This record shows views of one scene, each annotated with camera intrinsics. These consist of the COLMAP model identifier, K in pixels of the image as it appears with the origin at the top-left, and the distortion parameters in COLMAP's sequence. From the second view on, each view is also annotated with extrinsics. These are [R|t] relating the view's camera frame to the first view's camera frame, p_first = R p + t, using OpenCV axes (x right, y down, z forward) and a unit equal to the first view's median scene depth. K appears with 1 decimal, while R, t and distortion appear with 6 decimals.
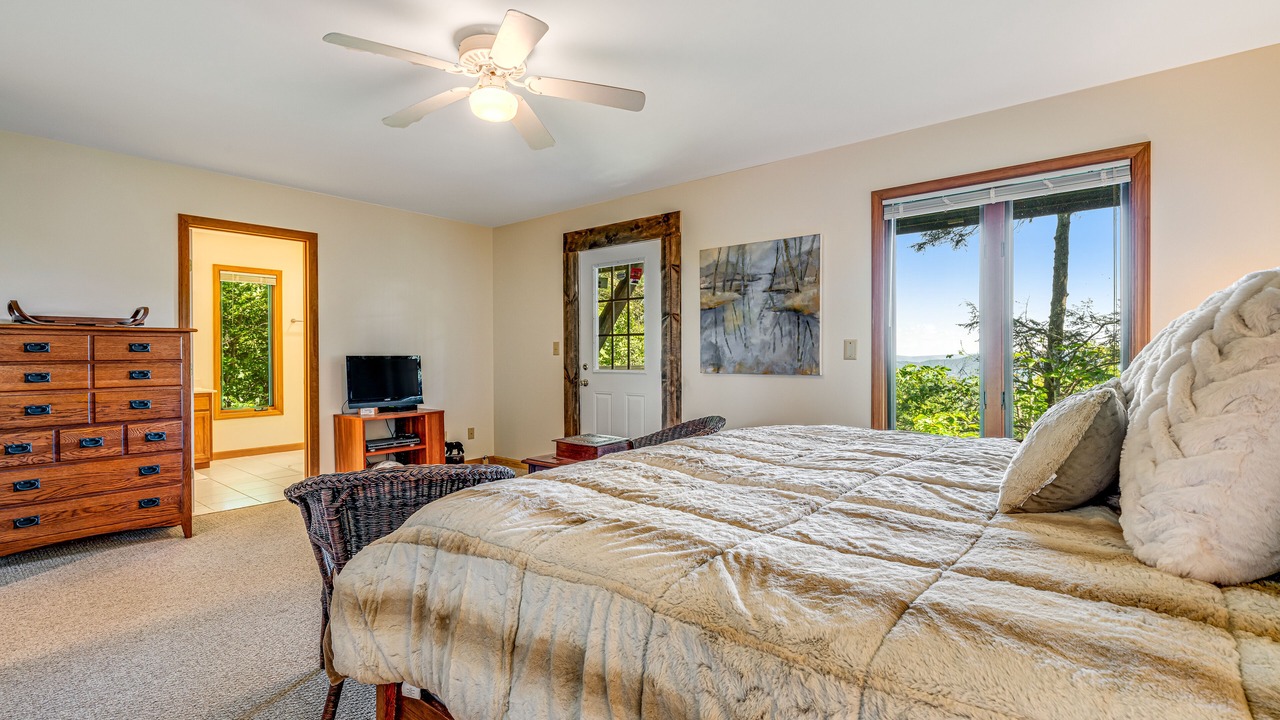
lens RADIAL K [[552.0, 0, 636.7], [0, 552.0, 356.4], [0, 0, 1]] dist [-0.001552, -0.000254]
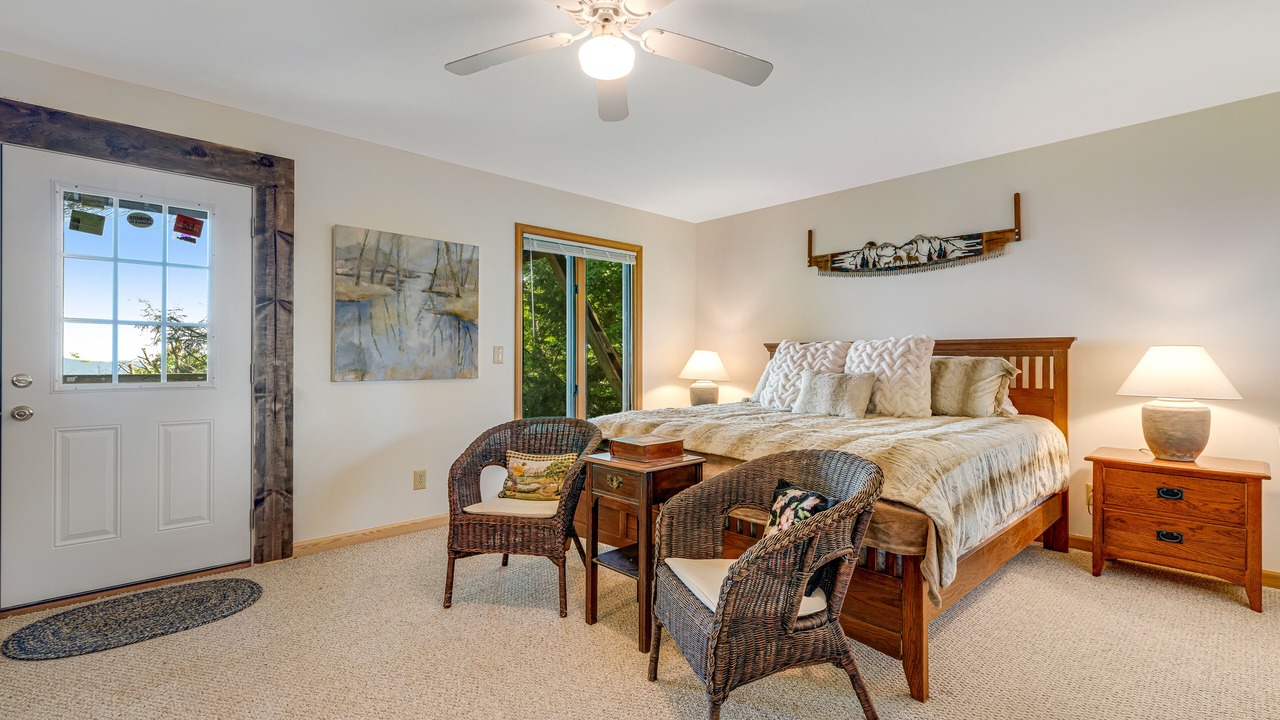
lens RADIAL K [[552.0, 0, 636.7], [0, 552.0, 356.4], [0, 0, 1]] dist [-0.001552, -0.000254]
pose [[0.159806, 0.009845, 0.987099, -0.617628], [0.001122, 0.999948, -0.010155, 0.002777], [-0.987148, 0.002730, 0.159786, 0.480377]]
